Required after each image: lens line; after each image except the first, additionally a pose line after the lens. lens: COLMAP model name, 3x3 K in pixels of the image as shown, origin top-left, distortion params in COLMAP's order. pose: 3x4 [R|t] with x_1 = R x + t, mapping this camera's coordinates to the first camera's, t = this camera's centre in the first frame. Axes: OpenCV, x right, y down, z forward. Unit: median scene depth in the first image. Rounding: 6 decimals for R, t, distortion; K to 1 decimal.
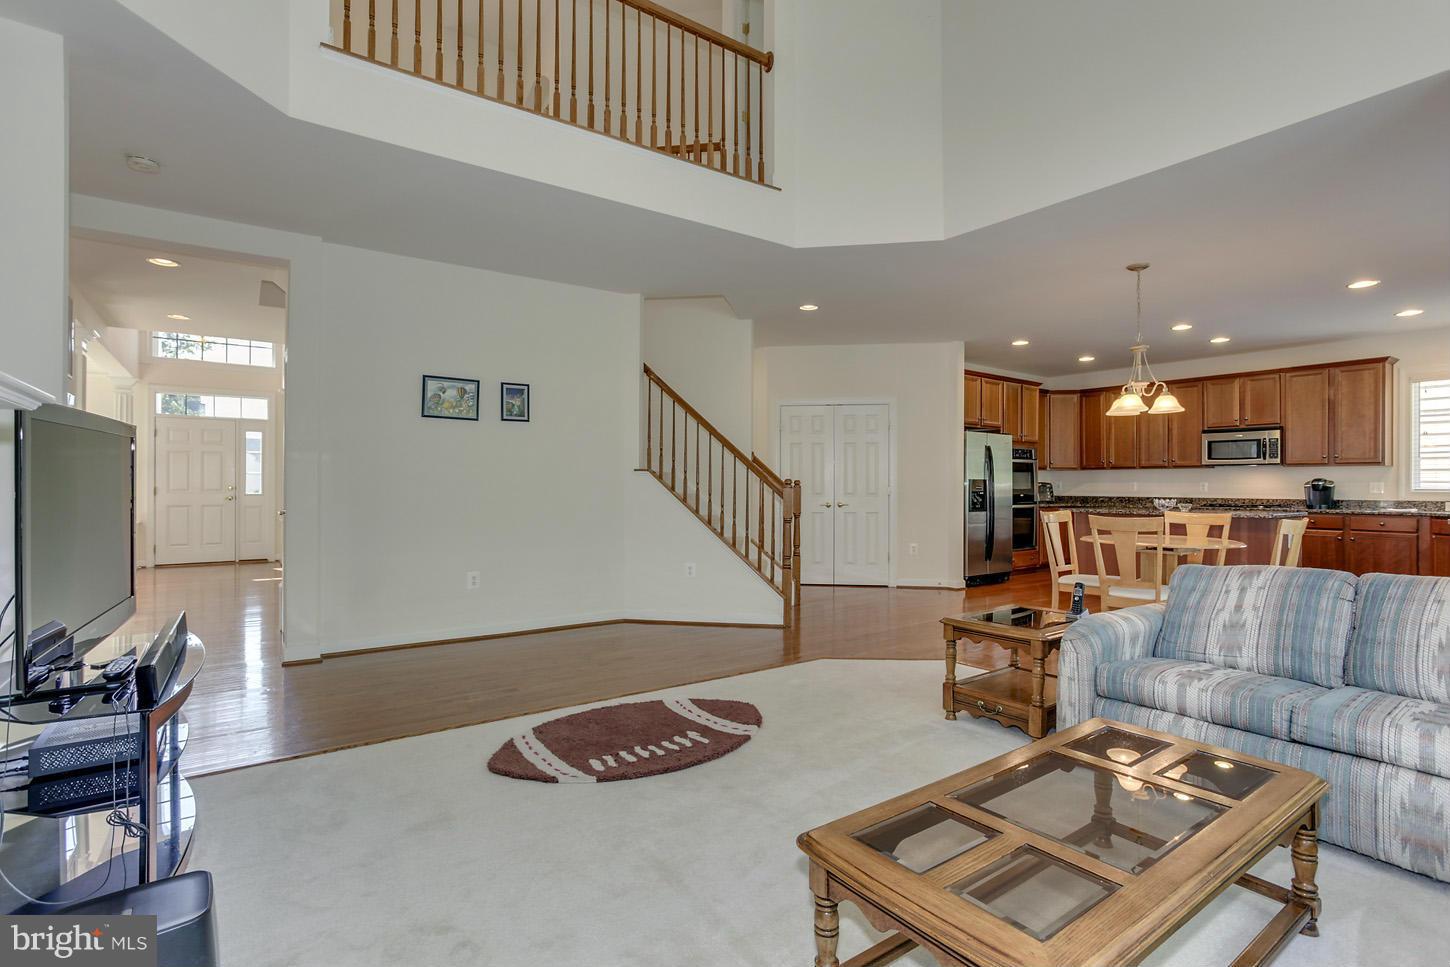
lens RADIAL K [[702.4, 0, 711.0], [0, 702.4, 480.2], [0, 0, 1]] dist [-0.044379, 0.024365]
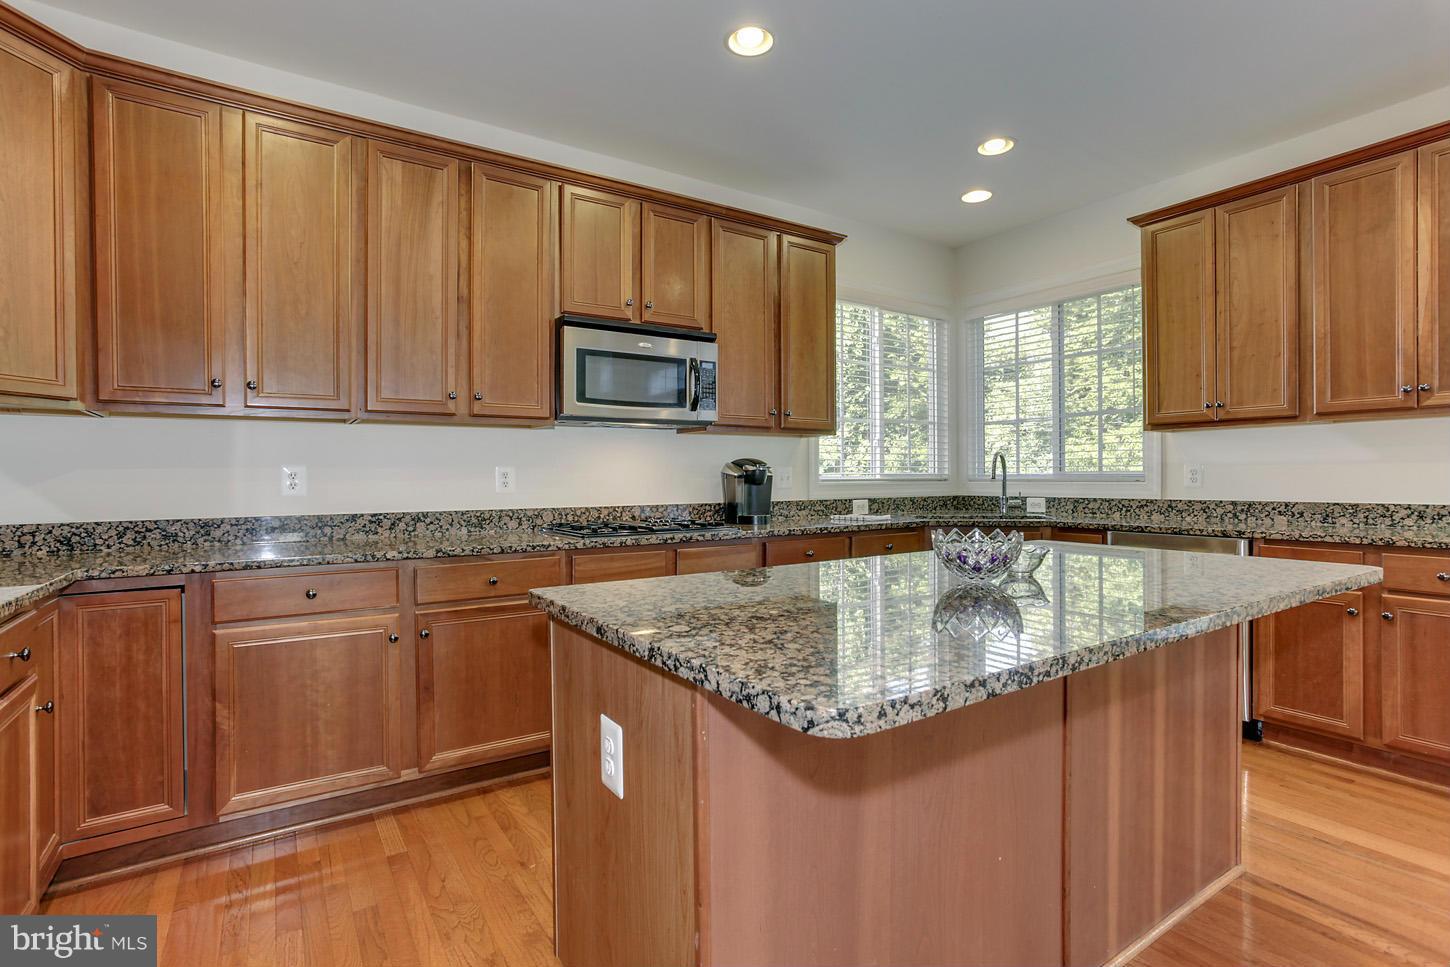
lens RADIAL K [[702.4, 0, 726.8], [0, 702.4, 481.0], [0, 0, 1]] dist [-0.044379, 0.024365]
pose [[0.027132, -0.009722, 0.999585, 0.411071], [-0.001861, 0.999950, 0.009776, 0.008542], [-0.999630, -0.002126, 0.027112, 1.038612]]
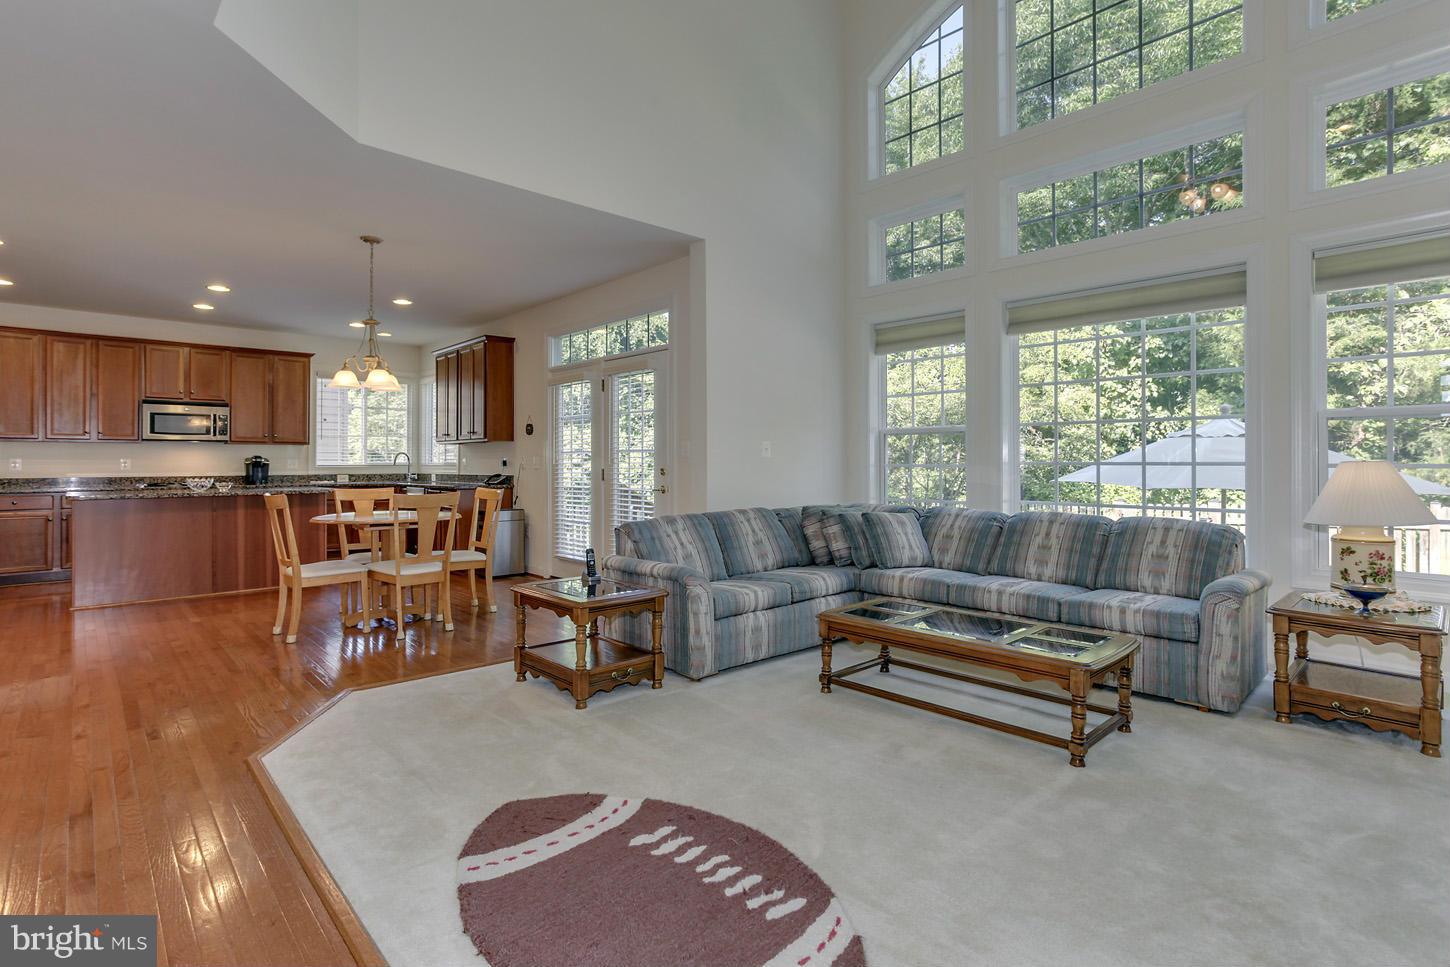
lens RADIAL K [[702.4, 0, 725.1], [0, 702.4, 460.6], [0, 0, 1]] dist [-0.044379, 0.024365]
pose [[-0.138832, 0.000638, 0.990316, -0.299534], [-0.006421, 0.999978, -0.001544, 0.002275], [-0.990295, -0.006573, -0.138824, 0.442229]]
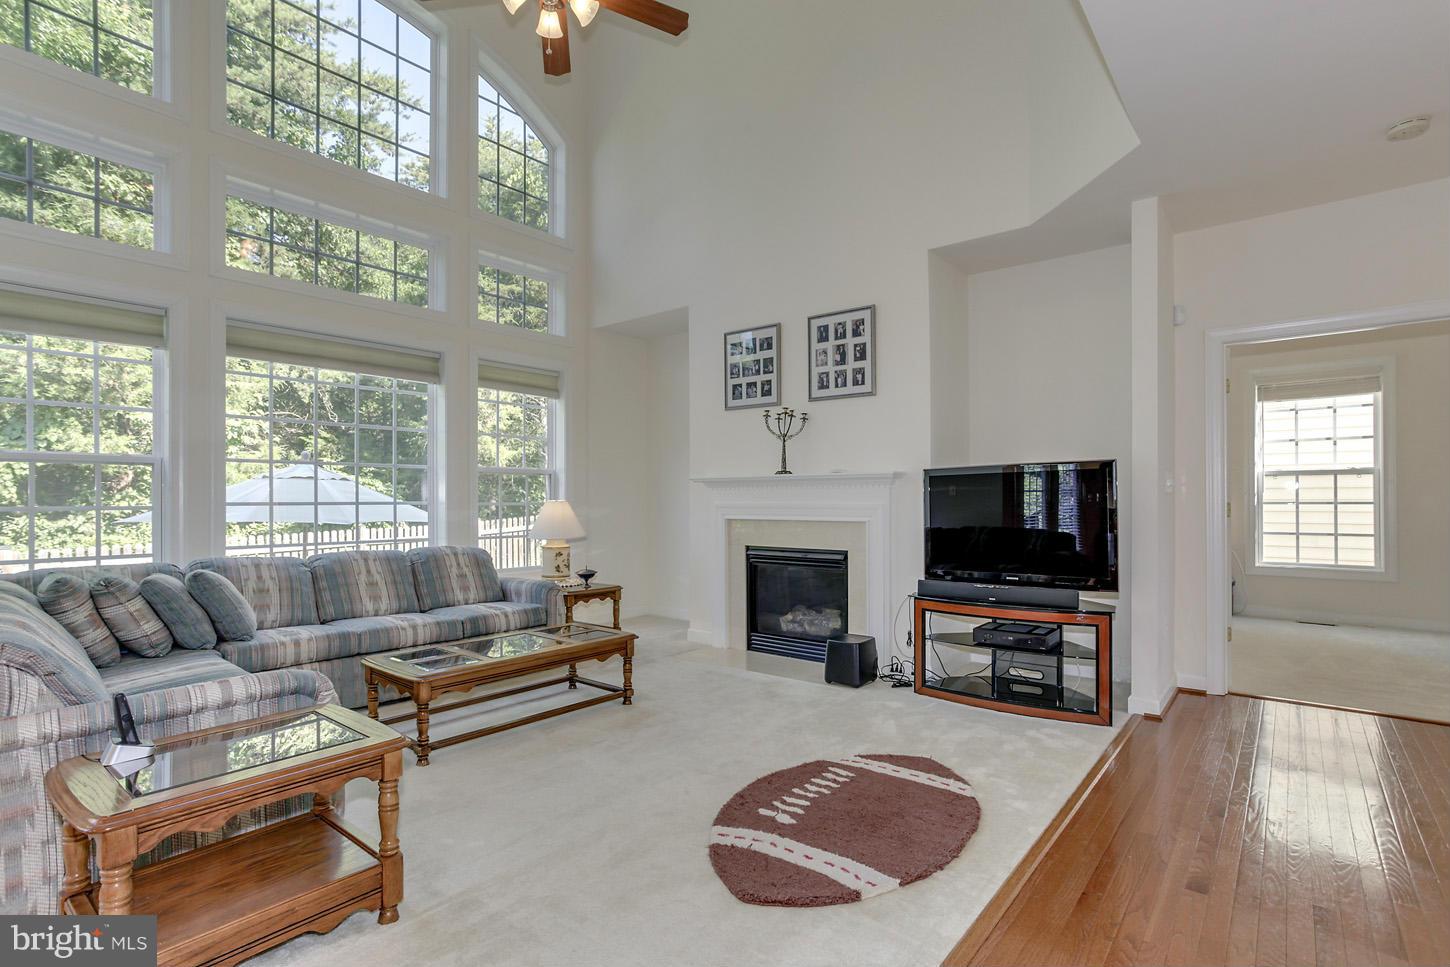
lens RADIAL K [[702.4, 0, 720.6], [0, 702.4, 498.1], [0, 0, 1]] dist [-0.044379, 0.024365]
pose [[-0.967078, -0.002617, -0.254467, 0.107067], [0.000336, 0.999933, -0.011562, 0.004508], [0.254480, -0.011267, -0.967012, 0.760159]]
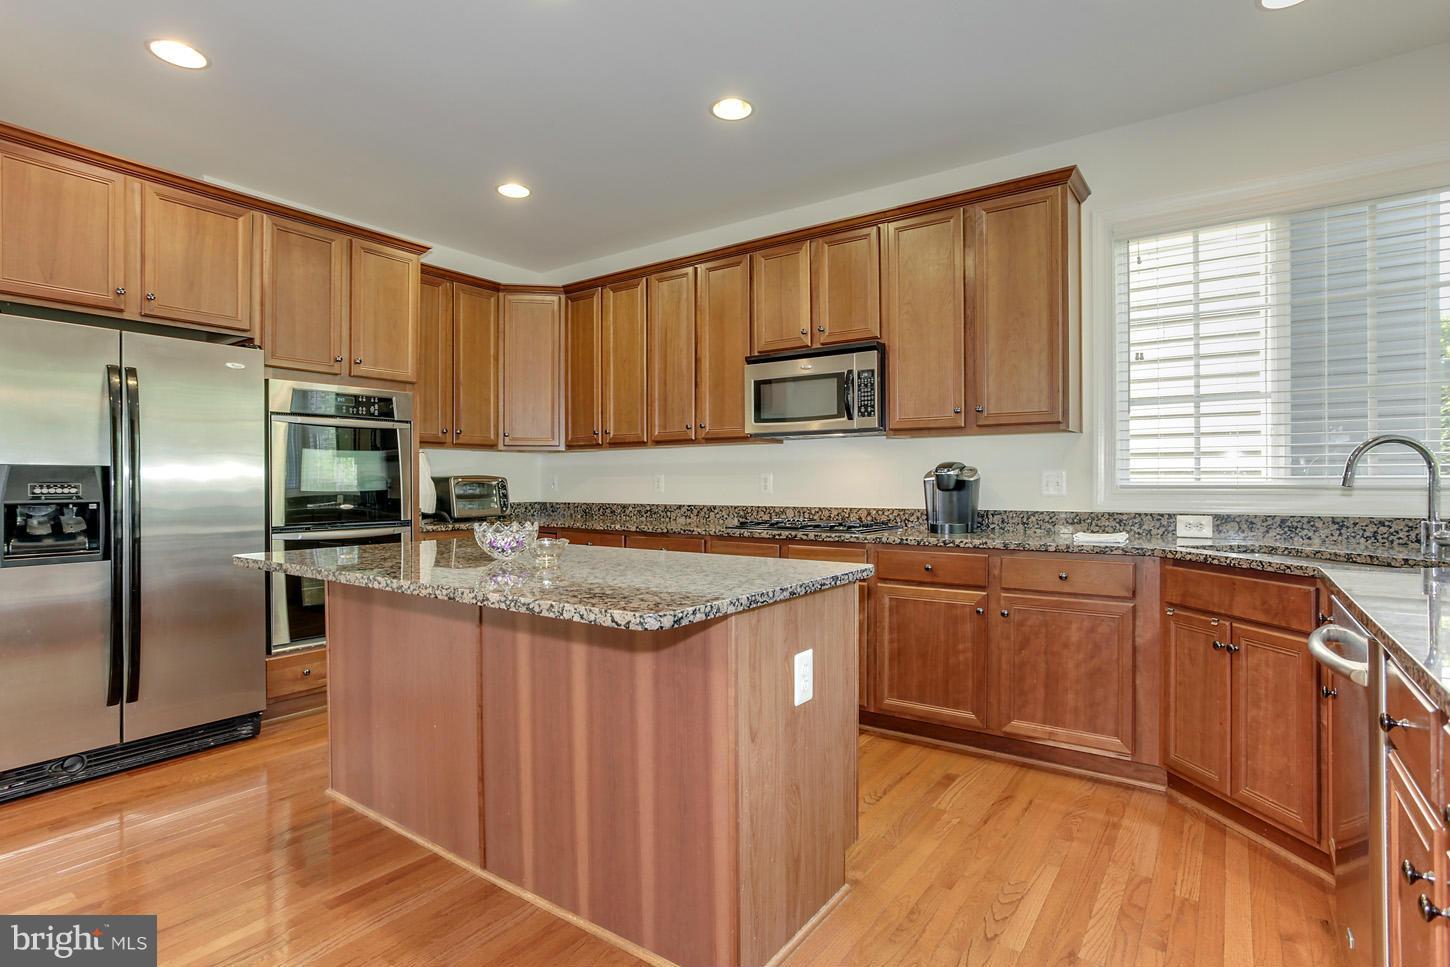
lens RADIAL K [[740.1, 0, 709.8], [0, 740.1, 480.7], [0, 0, 1]] dist [-0.026065, 0.002197]
pose [[0.948008, -0.007789, 0.318151, 0.610329], [0.005759, 0.999957, 0.007322, 0.005342], [-0.318195, -0.005109, 0.948012, 0.625430]]
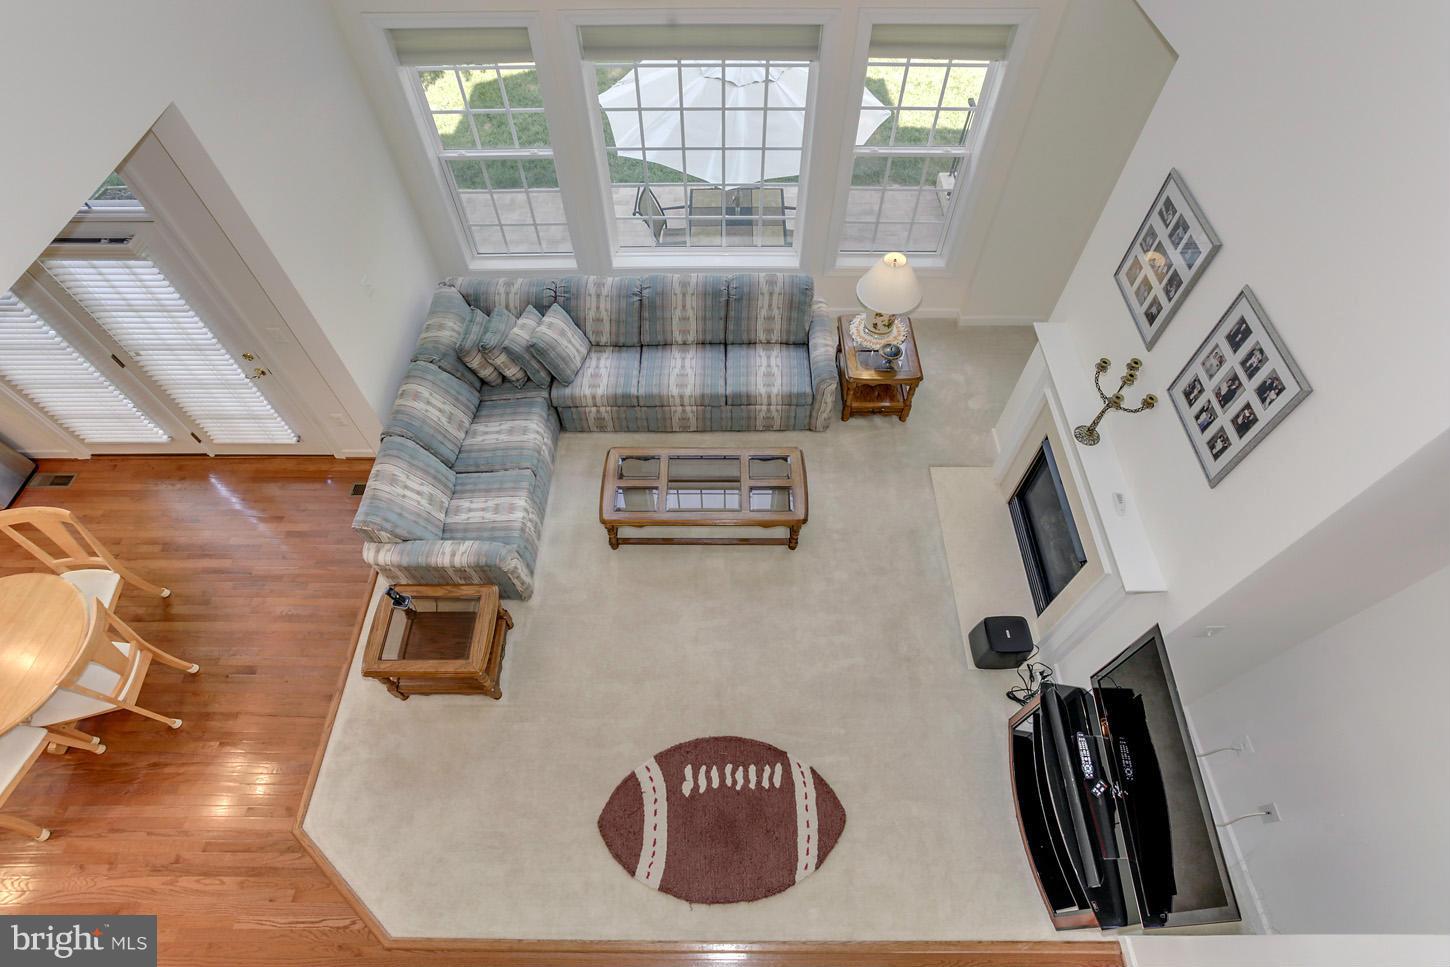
lens RADIAL K [[702.4, 0, 718.1], [0, 702.4, 461.7], [0, 0, 1]] dist [-0.044379, 0.024365]
pose [[-0.813474, -0.472595, 0.338990, -0.094180], [0.001443, 0.581214, 0.813749, -0.427687], [-0.581600, 0.662453, -0.472121, 0.508730]]
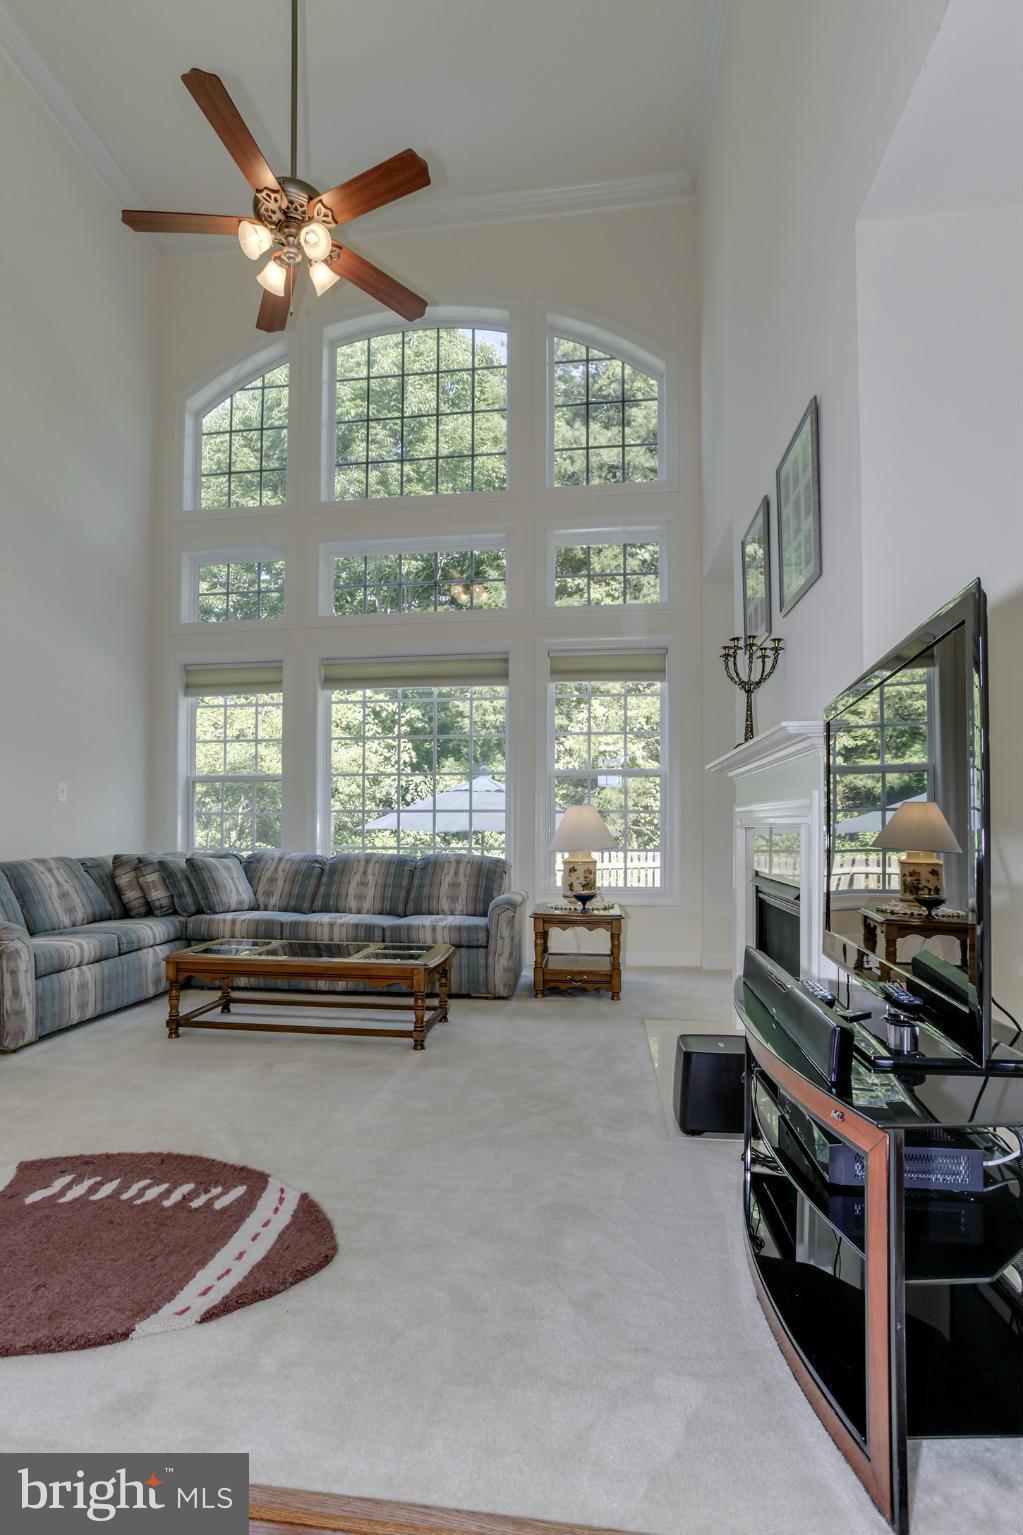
lens RADIAL K [[743.6, 0, 493.0], [0, 743.6, 829.4], [0, 0, 1]] dist [-0.044379, 0.024365]
pose [[-0.731154, -0.006607, 0.682180, -0.318978], [-0.008572, 0.999963, 0.000498, 0.020800], [-0.682159, -0.005483, -0.731184, 0.519684]]
